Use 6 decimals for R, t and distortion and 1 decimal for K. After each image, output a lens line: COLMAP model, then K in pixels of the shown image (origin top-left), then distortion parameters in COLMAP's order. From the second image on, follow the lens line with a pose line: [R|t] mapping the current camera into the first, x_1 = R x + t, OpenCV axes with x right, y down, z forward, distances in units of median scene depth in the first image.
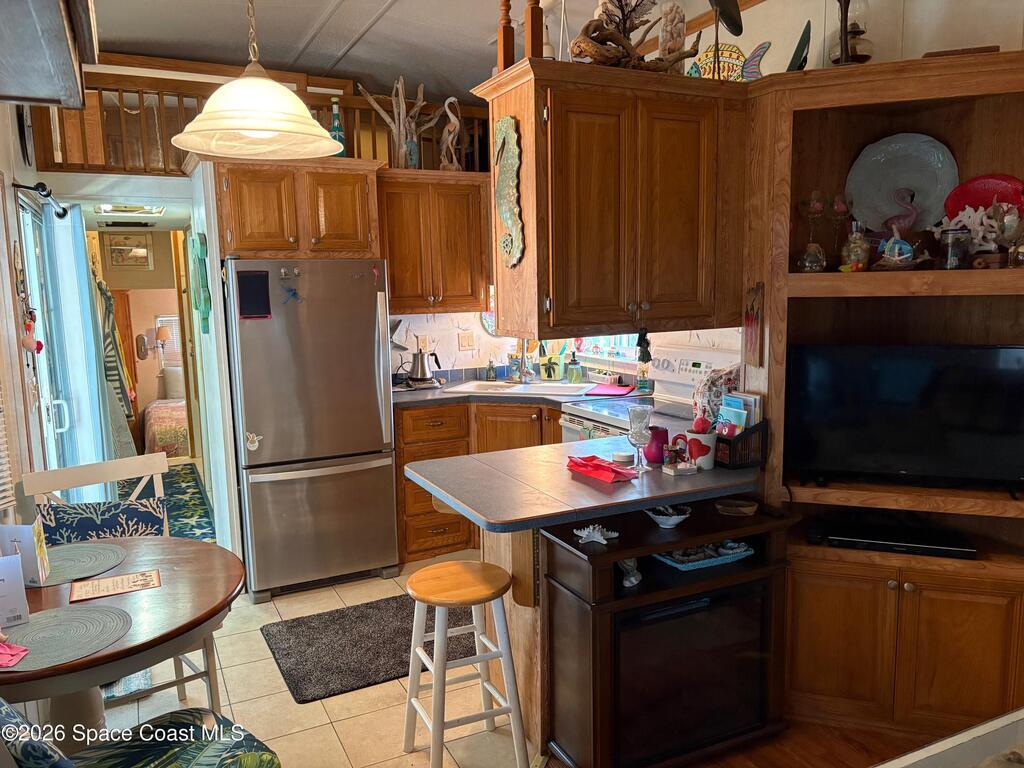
lens RADIAL K [[777.4, 0, 510.2], [0, 777.4, 392.2], [0, 0, 1]] dist [0.054799, -0.056163]
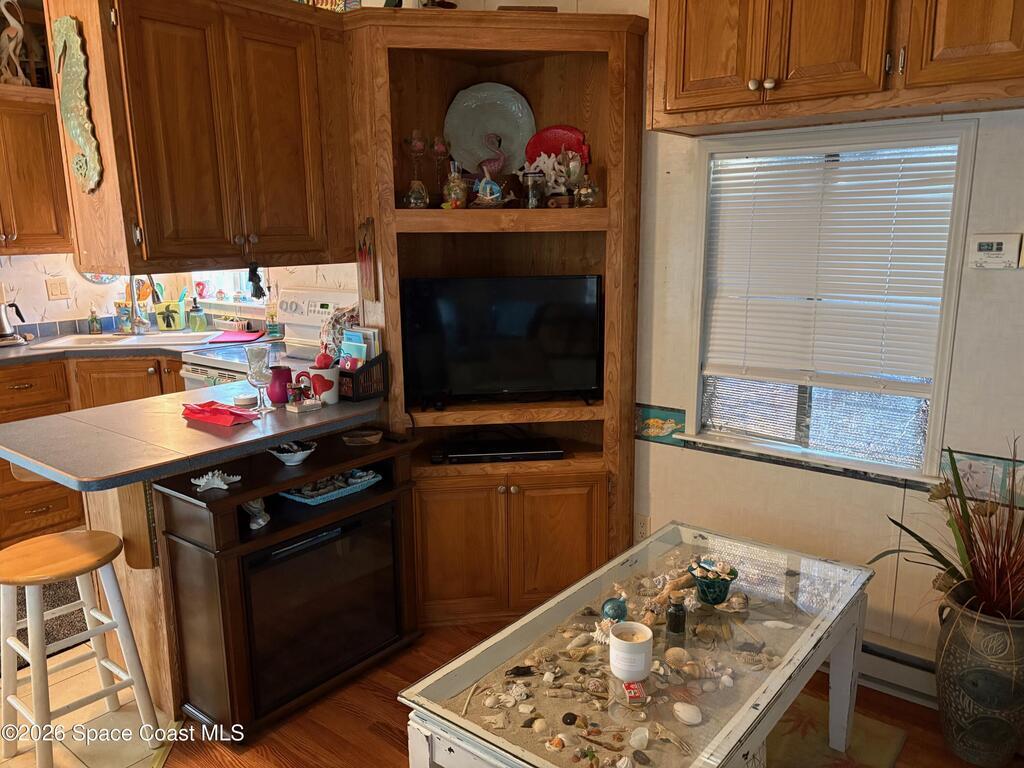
lens RADIAL K [[777.4, 0, 515.4], [0, 777.4, 390.8], [0, 0, 1]] dist [0.054799, -0.056163]
pose [[0.900916, -0.079581, 0.426636, 0.033102], [0.054390, 0.995997, 0.070930, 0.021049], [-0.430573, -0.040697, 0.901638, -0.011828]]
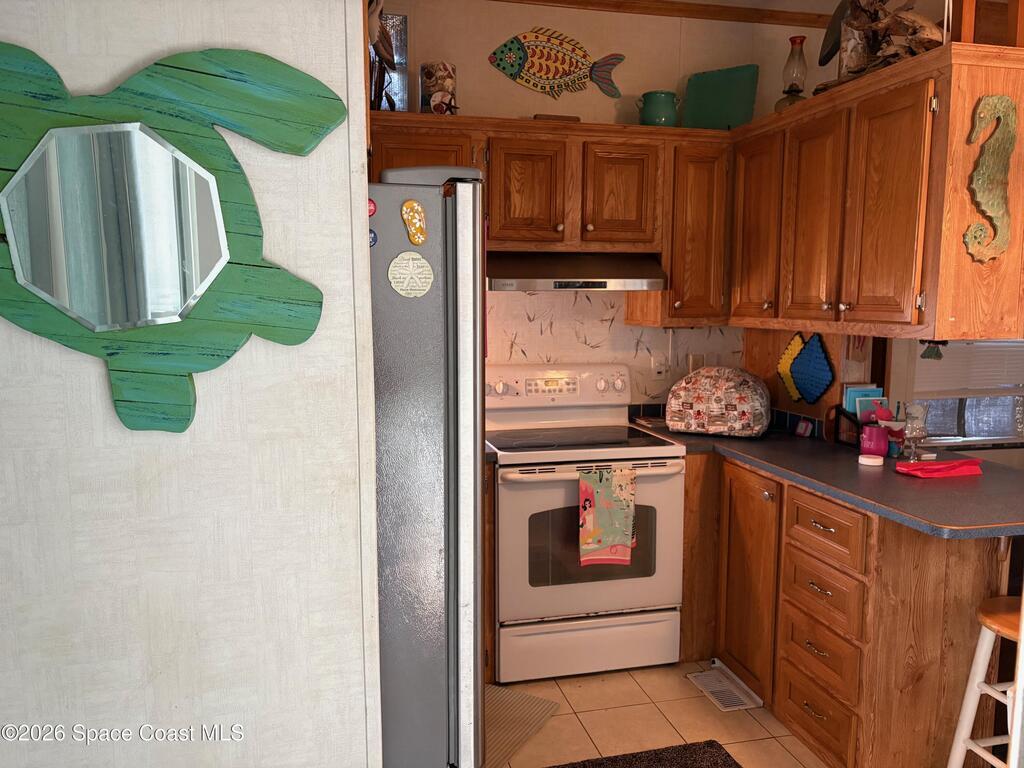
lens RADIAL K [[777.4, 0, 507.9], [0, 777.4, 393.4], [0, 0, 1]] dist [0.054799, -0.056163]
pose [[0.217193, -0.097861, 0.971211, -0.880580], [0.134147, 0.988514, 0.069605, -0.127854], [-0.966867, 0.115167, 0.227826, 1.170031]]
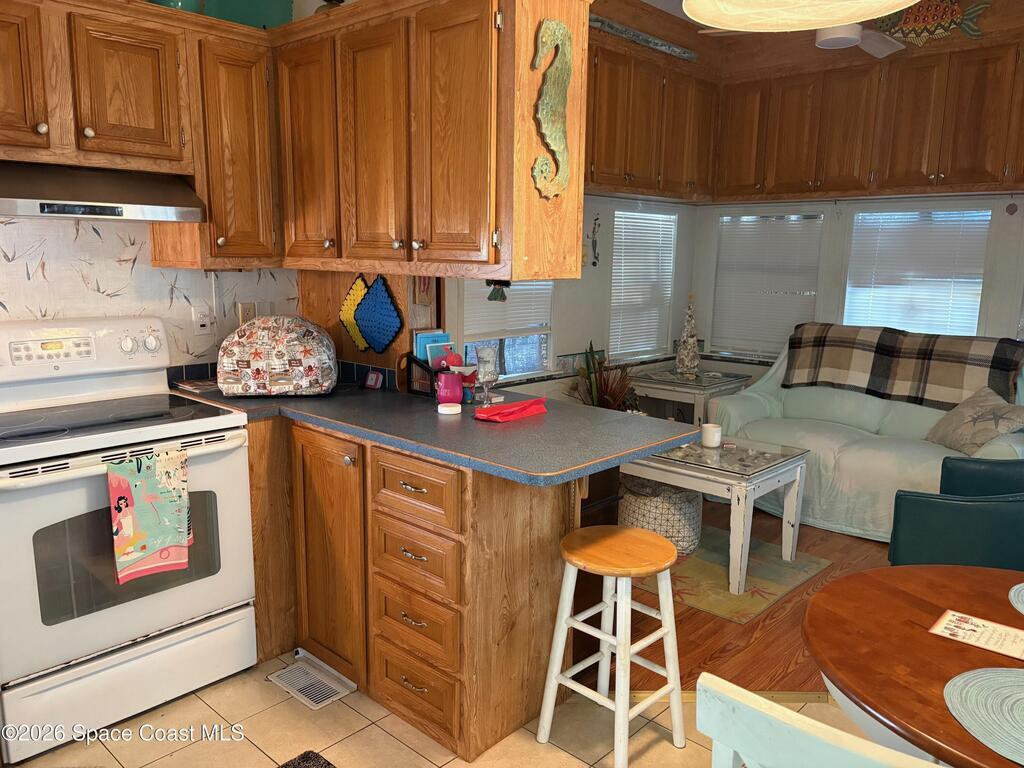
lens RADIAL K [[777.4, 0, 509.3], [0, 777.4, 392.9], [0, 0, 1]] dist [0.054799, -0.056163]
pose [[-0.353830, -0.152029, 0.922871, -0.718731], [0.128045, 0.969538, 0.208809, -0.119010], [-0.926504, 0.192052, -0.323585, 1.193903]]
